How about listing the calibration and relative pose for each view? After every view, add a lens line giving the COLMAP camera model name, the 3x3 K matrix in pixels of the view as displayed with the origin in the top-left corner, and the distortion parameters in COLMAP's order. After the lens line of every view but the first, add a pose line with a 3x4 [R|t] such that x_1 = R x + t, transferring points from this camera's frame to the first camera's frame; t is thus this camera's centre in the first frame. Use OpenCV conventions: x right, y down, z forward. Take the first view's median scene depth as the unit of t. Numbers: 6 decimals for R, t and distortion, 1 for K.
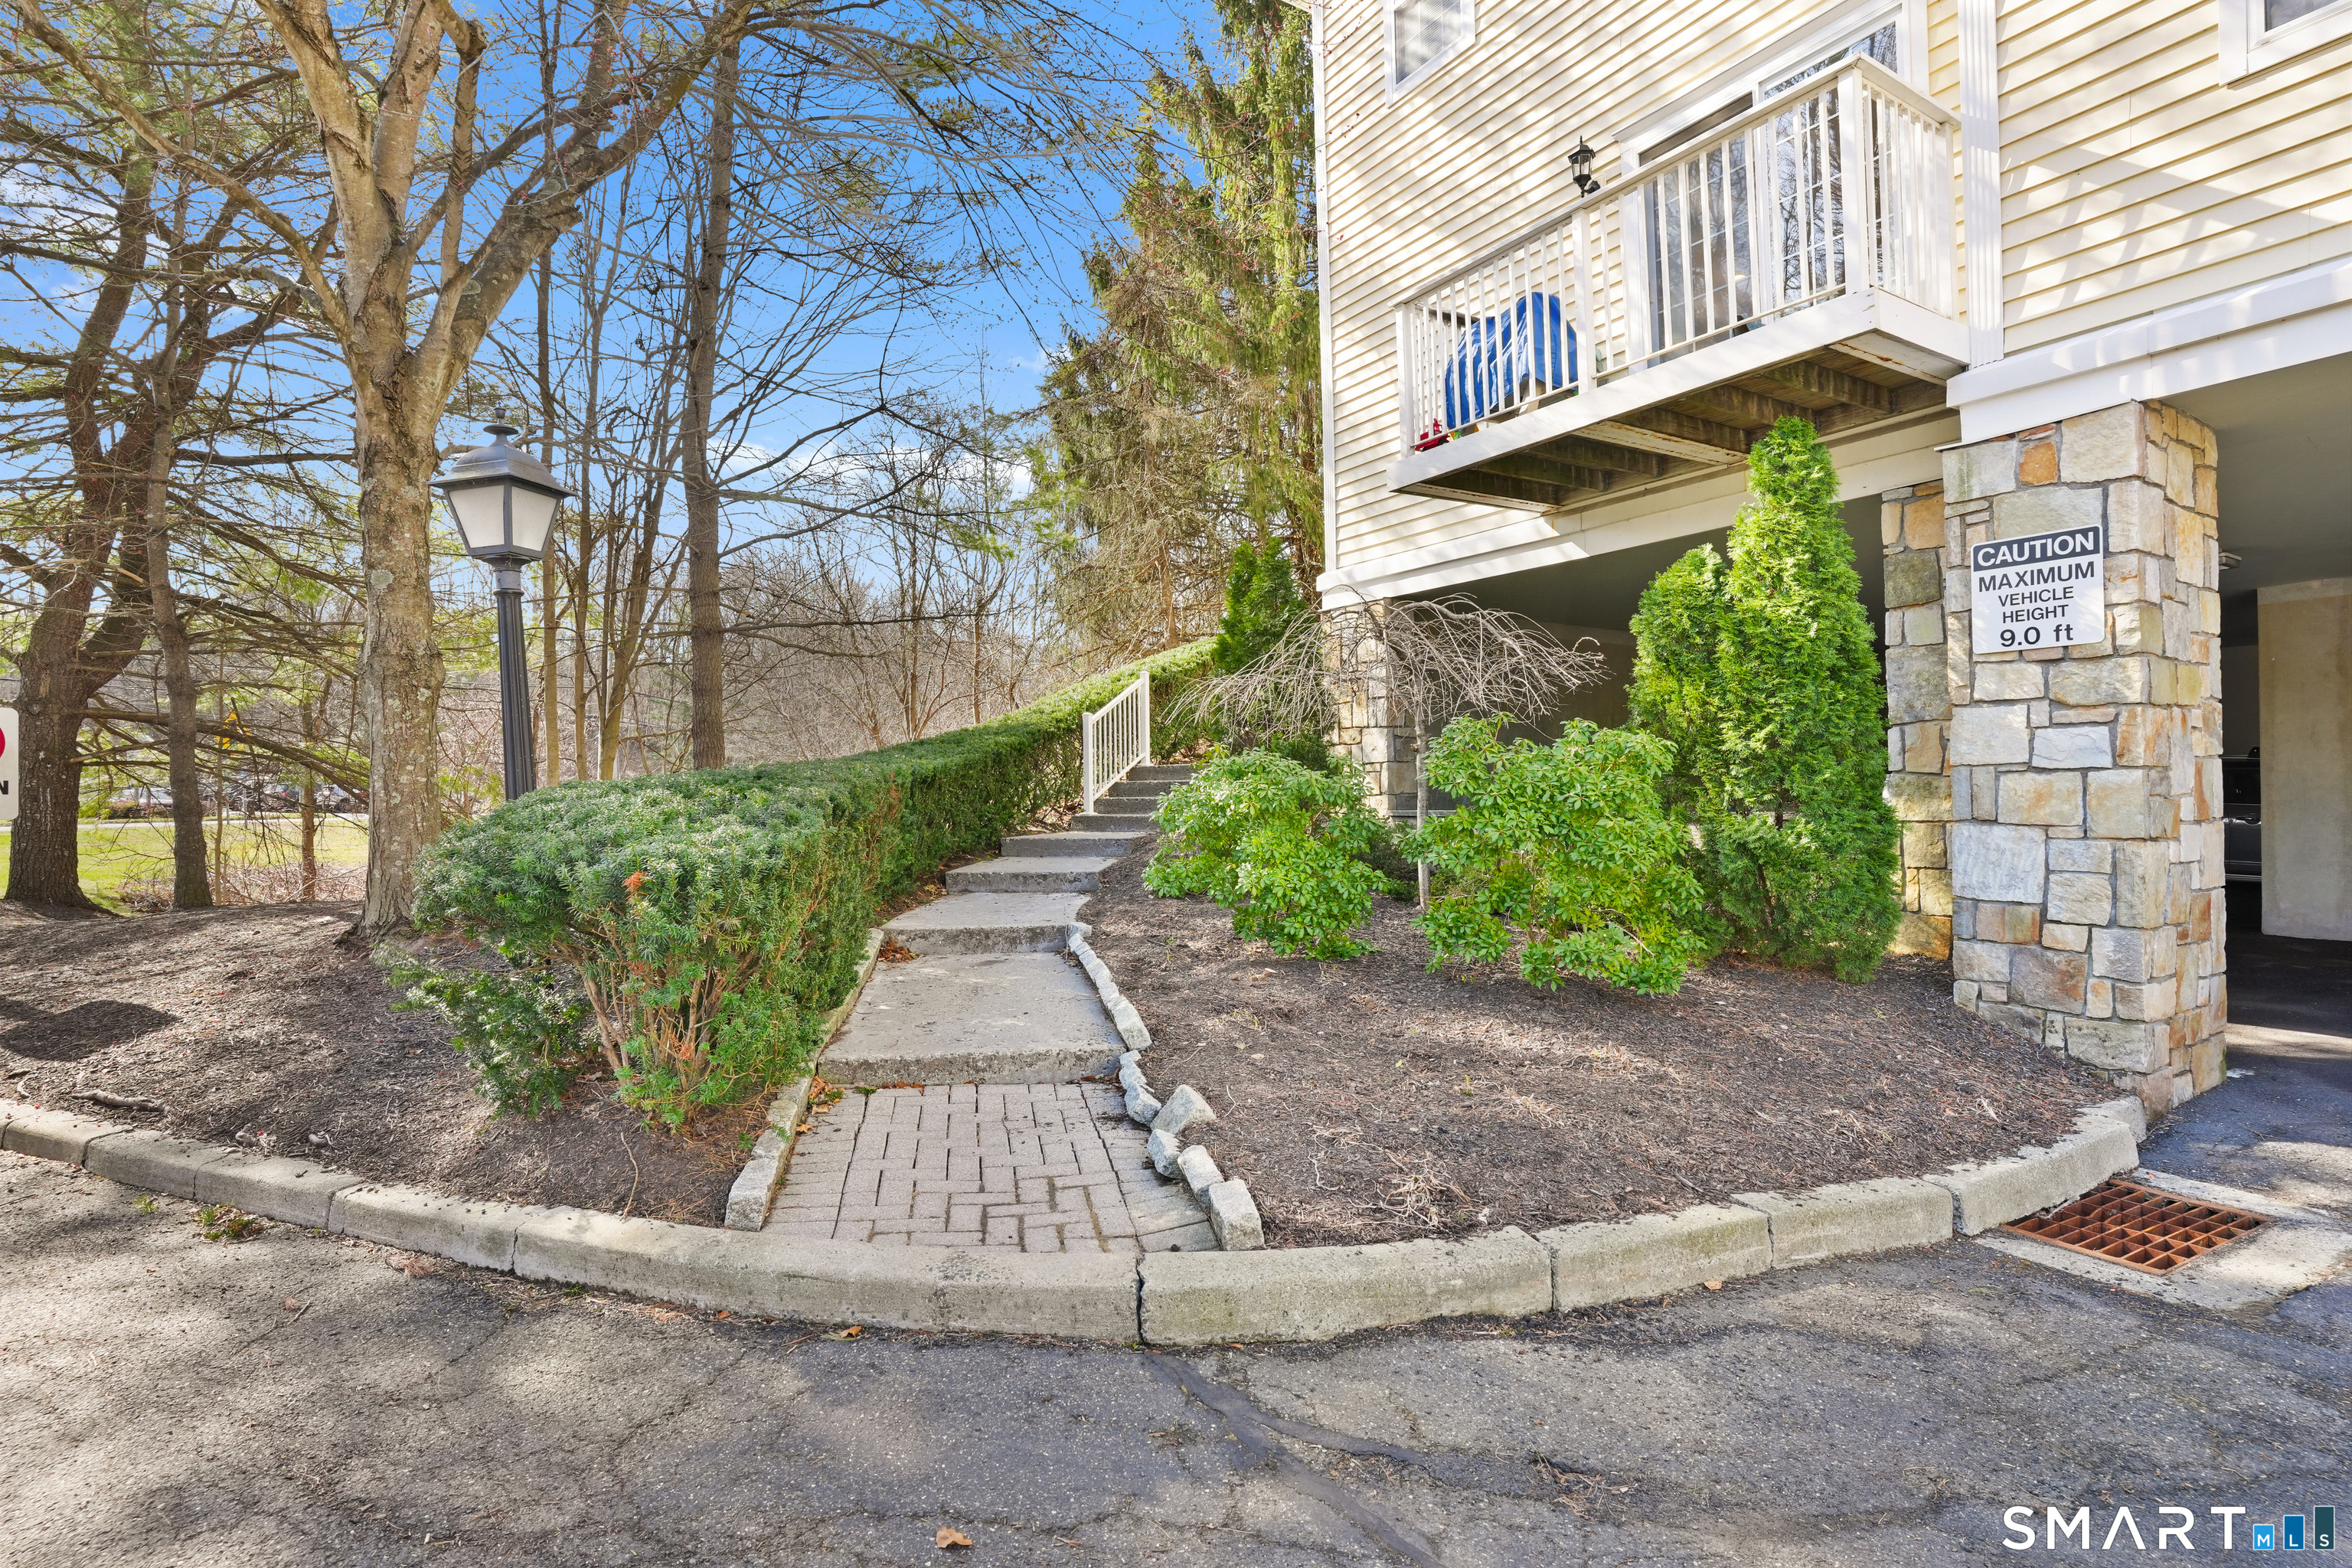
lens RADIAL K [[1192.8, 0, 1176.0], [0, 1192.8, 784.0], [0, 0, 1]] dist [-0.073685, 0.039830]
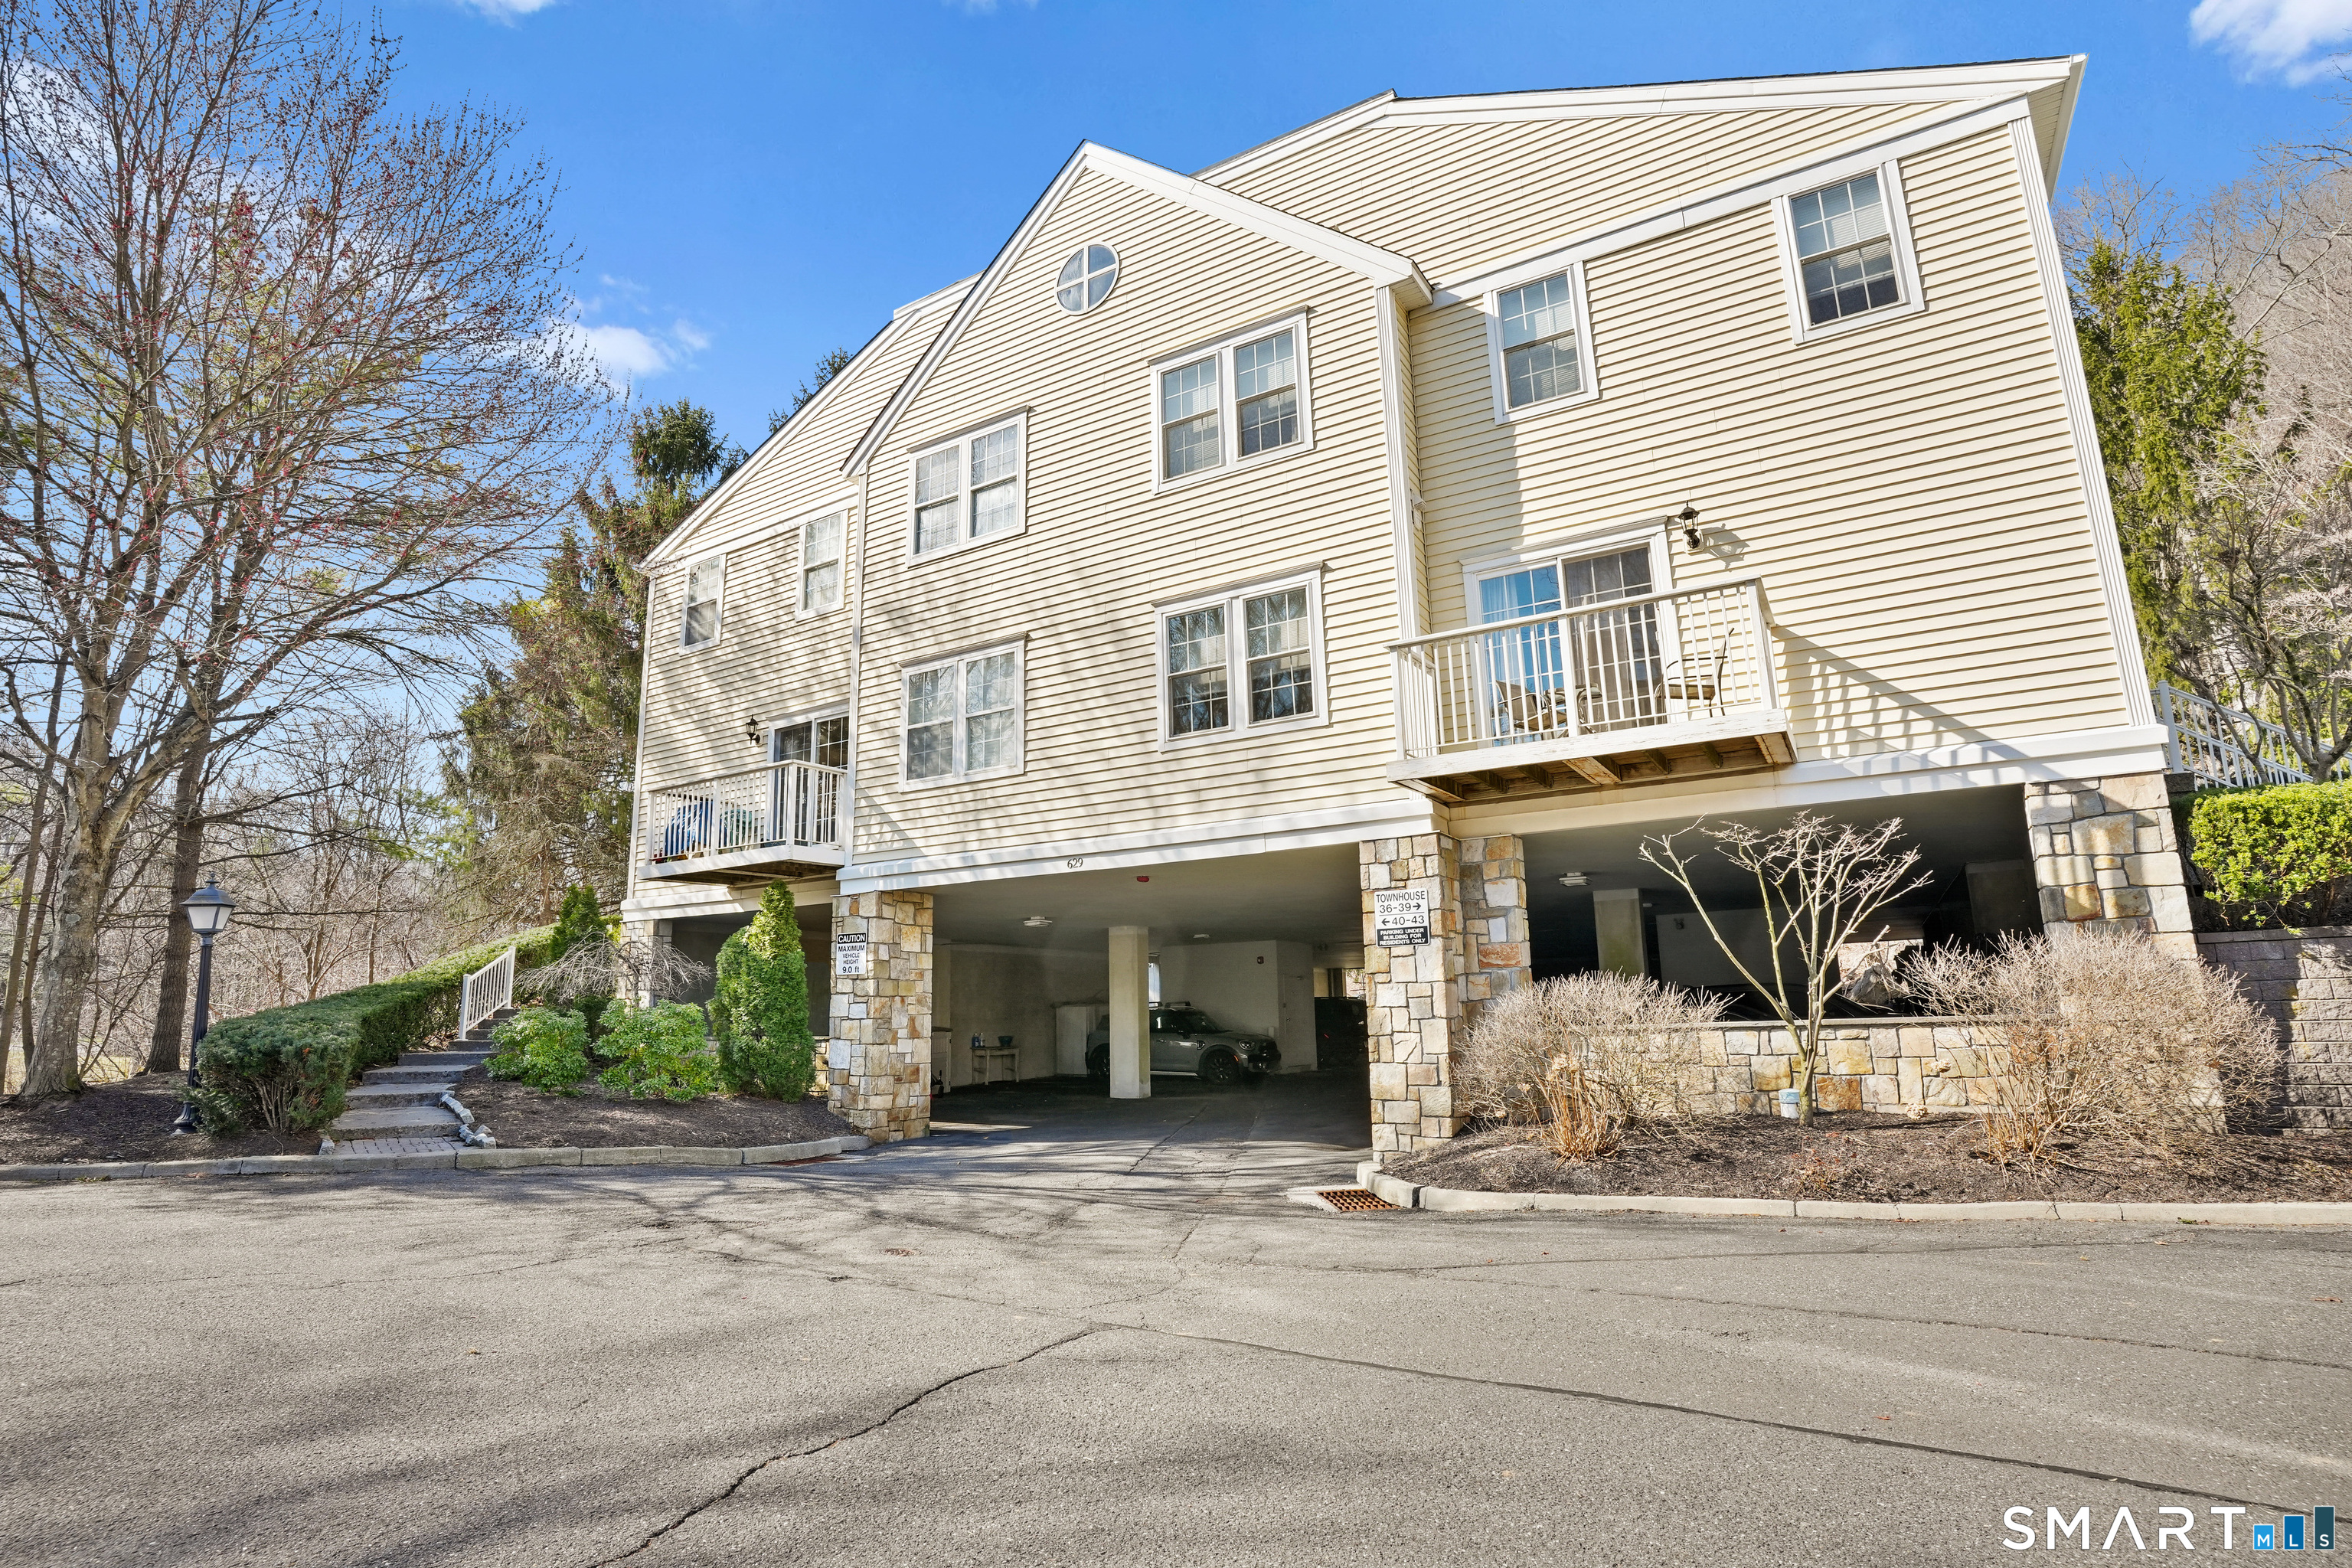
lens RADIAL K [[1192.8, 0, 1176.0], [0, 1192.8, 784.0], [0, 0, 1]] dist [-0.073685, 0.039830]
pose [[0.896082, 0.083719, 0.435922, 0.119805], [0.002856, 0.980945, -0.194262, -0.008140], [-0.443879, 0.175320, 0.878769, -1.345856]]
